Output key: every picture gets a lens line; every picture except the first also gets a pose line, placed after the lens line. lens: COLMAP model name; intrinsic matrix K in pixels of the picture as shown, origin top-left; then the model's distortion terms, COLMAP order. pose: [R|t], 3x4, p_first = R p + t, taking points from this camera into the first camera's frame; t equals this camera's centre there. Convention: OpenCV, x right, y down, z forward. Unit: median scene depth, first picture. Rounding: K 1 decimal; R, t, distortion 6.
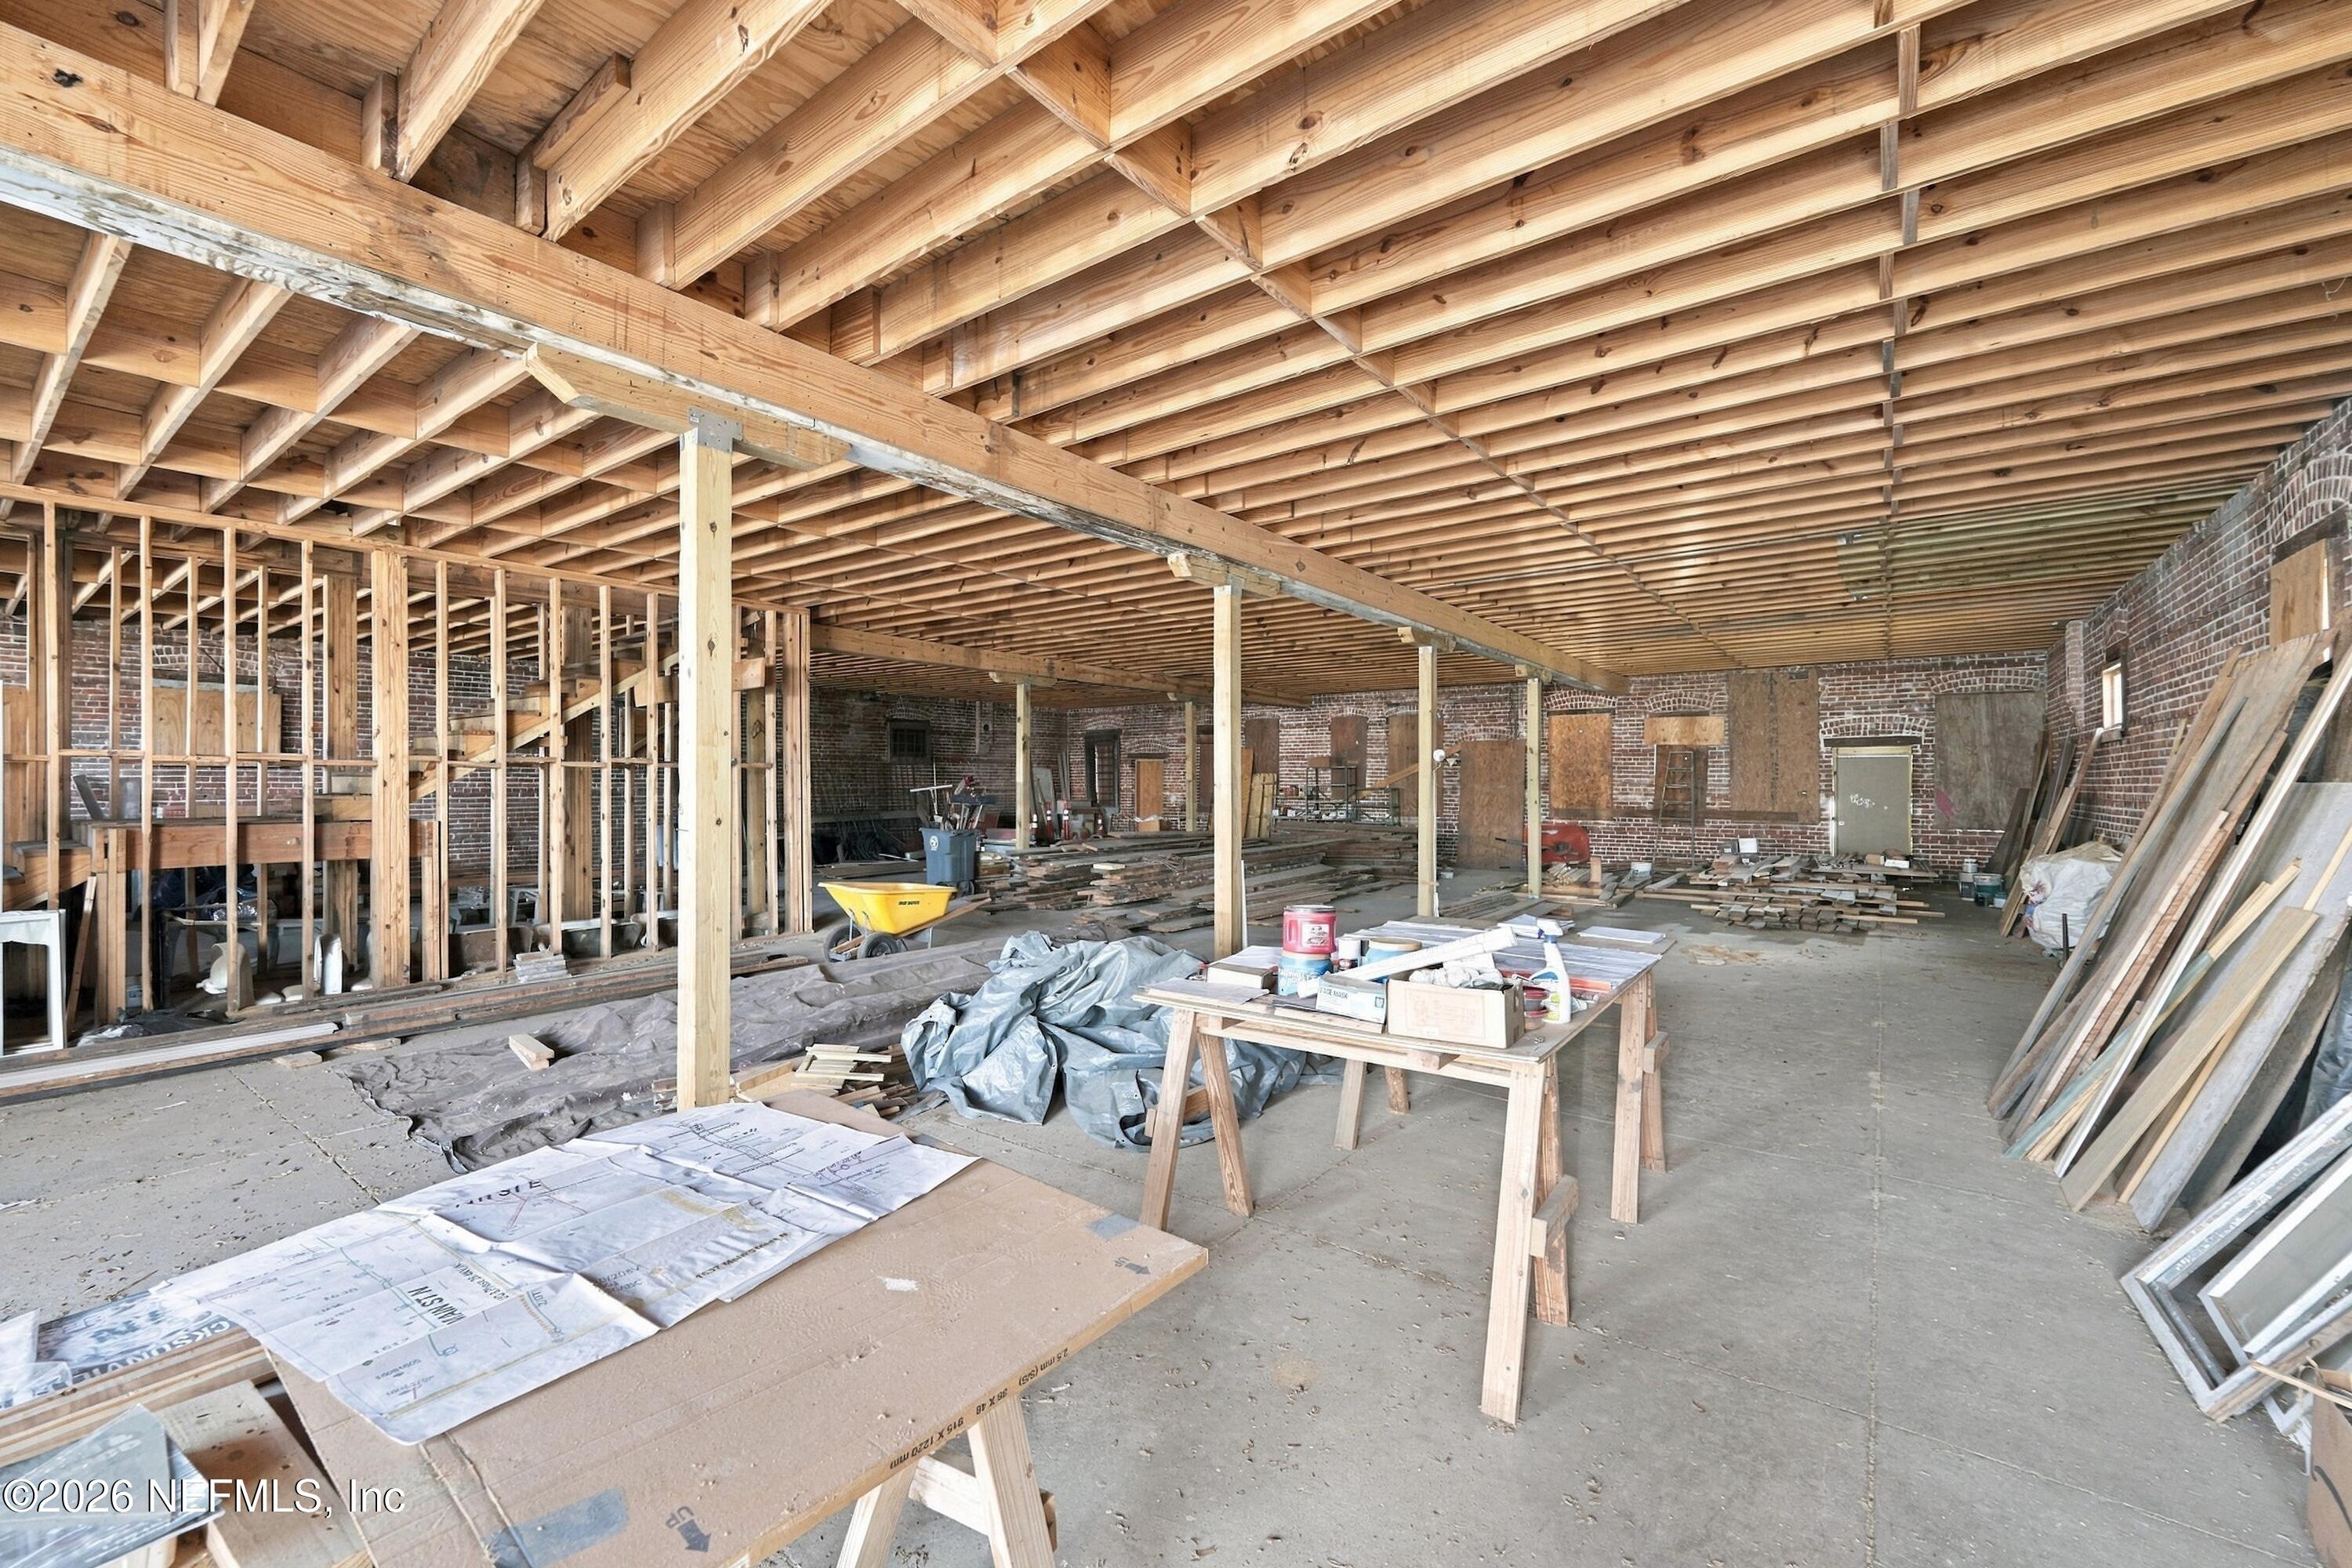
lens RADIAL K [[943.7, 0, 1176.0], [0, 943.7, 784.0], [0, 0, 1]] dist [-0.001957, -0.000659]
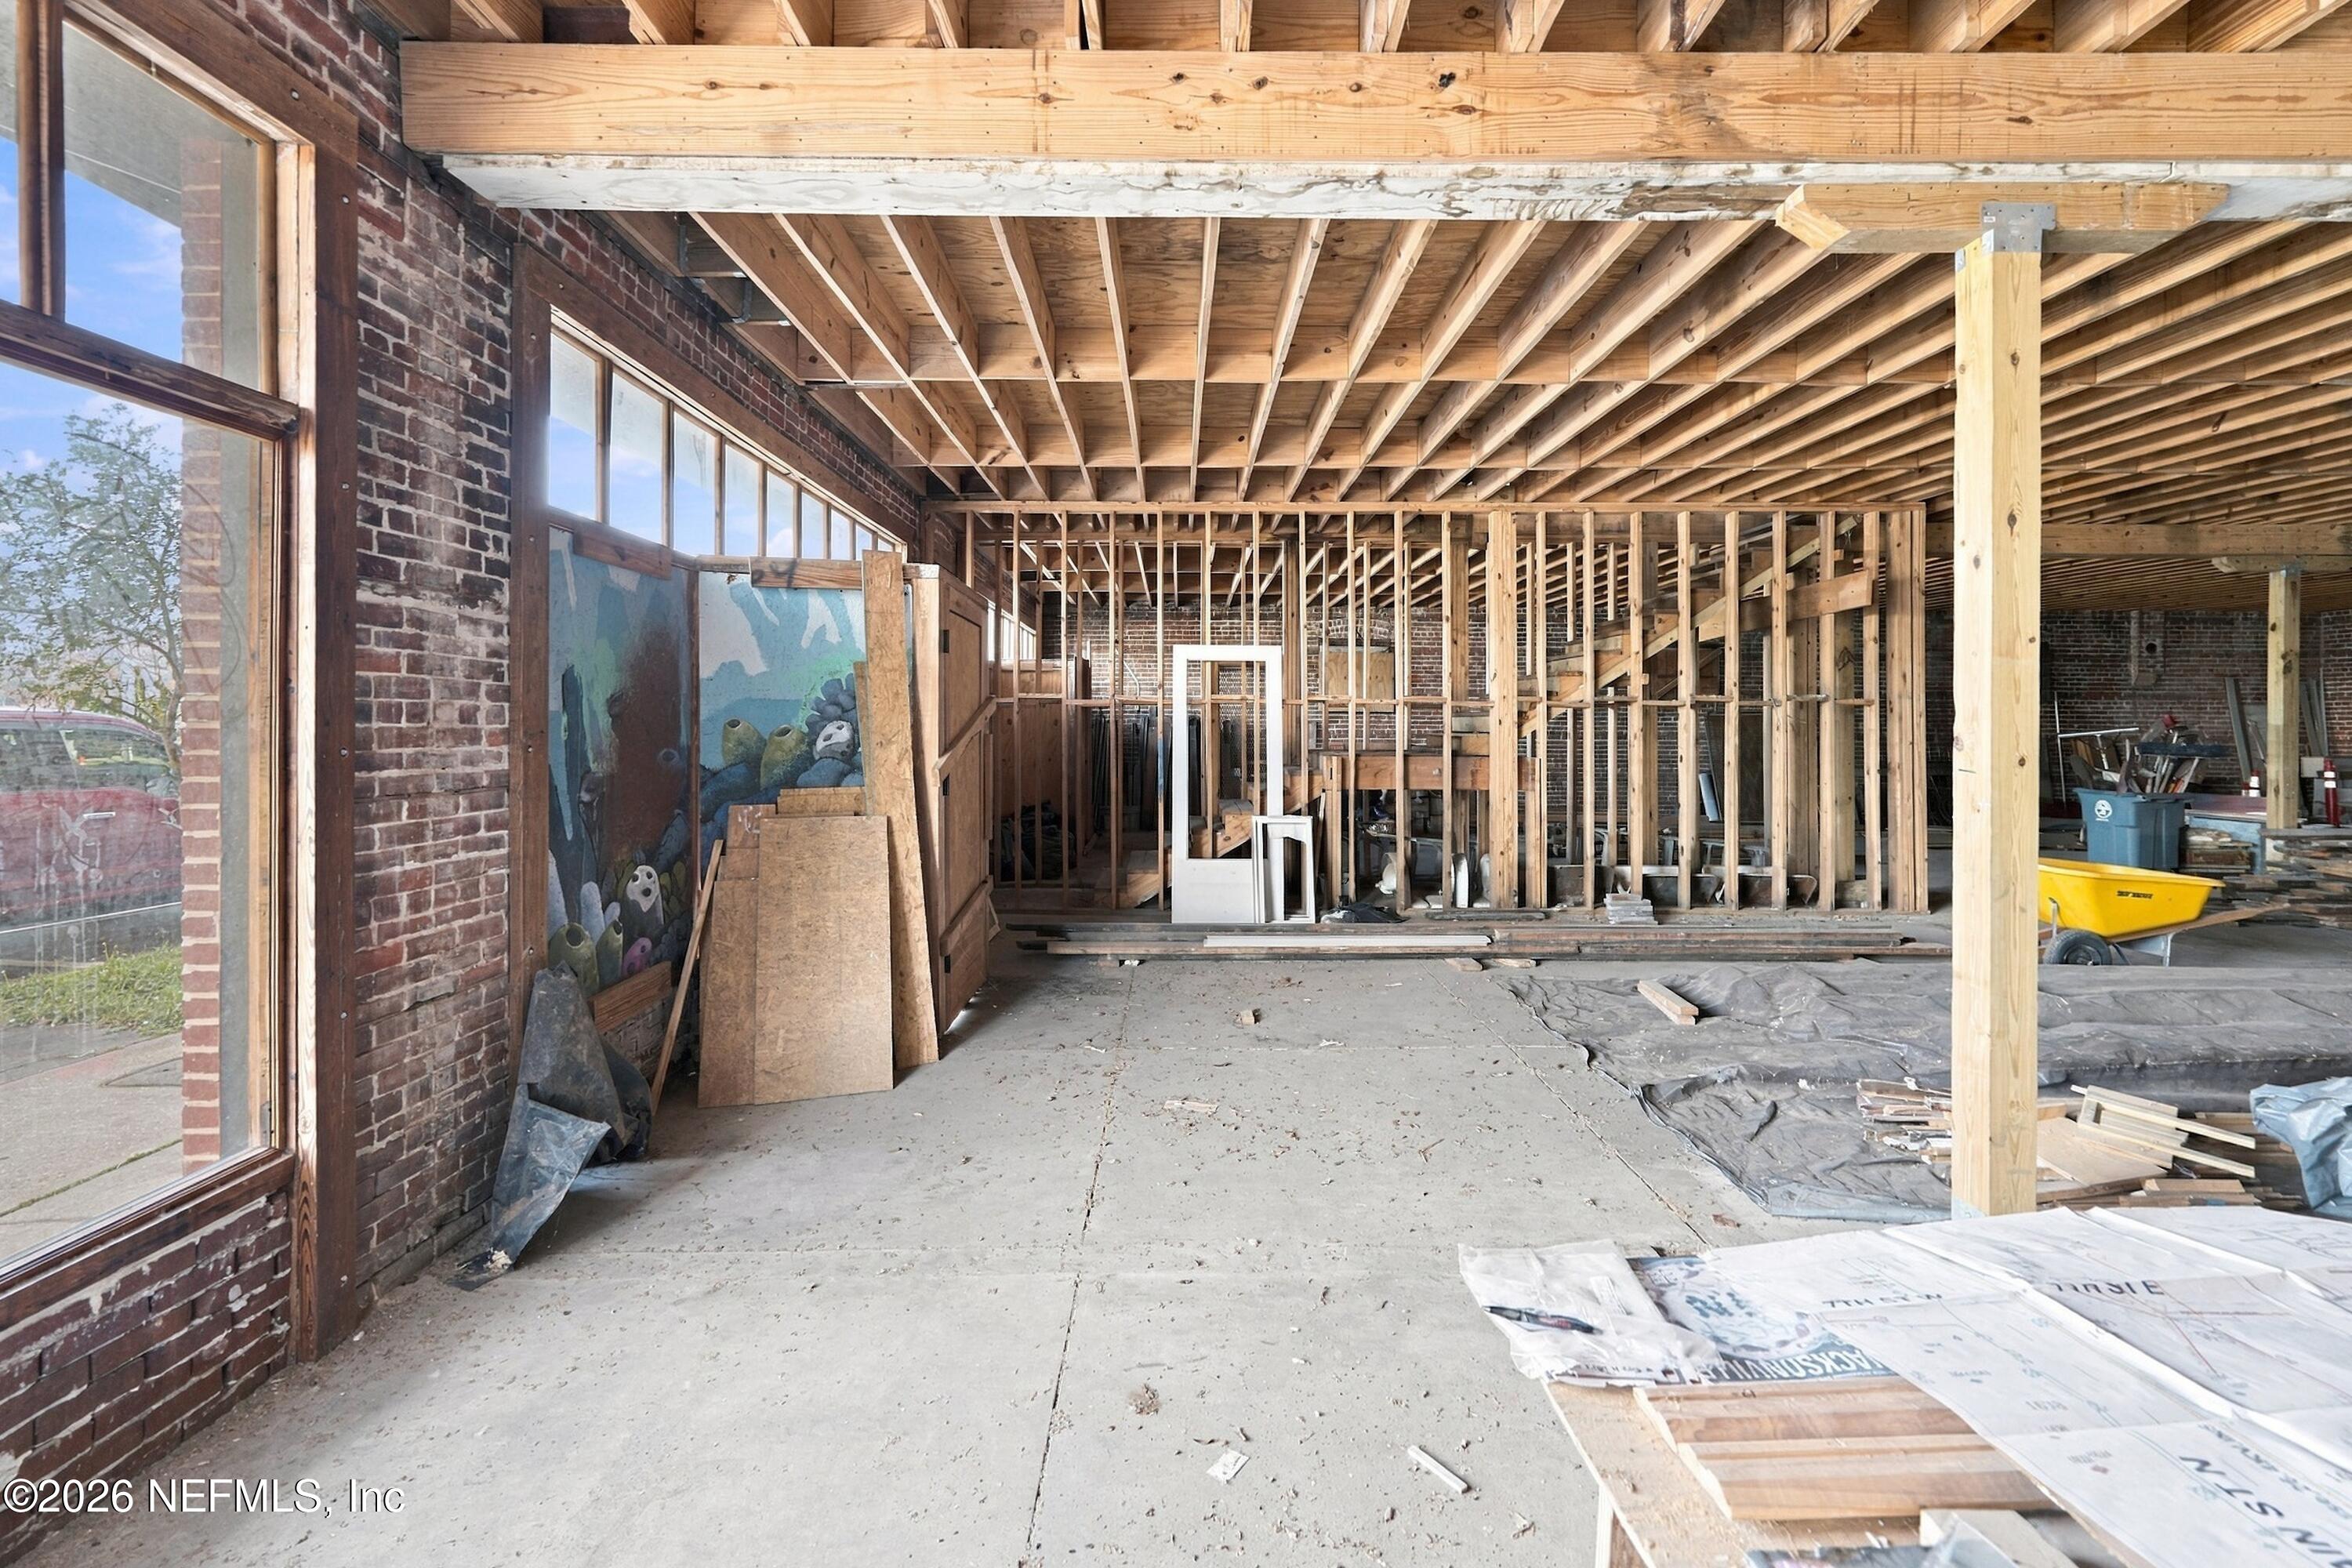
lens RADIAL K [[989.9, 0, 1181.4], [0, 989.9, 733.7], [0, 0, 1]] dist [0.000322, 0.000019]
pose [[0.600319, 0.006287, -0.799736, -0.147342], [-0.005151, 0.999979, 0.003994, 0.010700], [0.799744, 0.001722, 0.600339, 0.011810]]
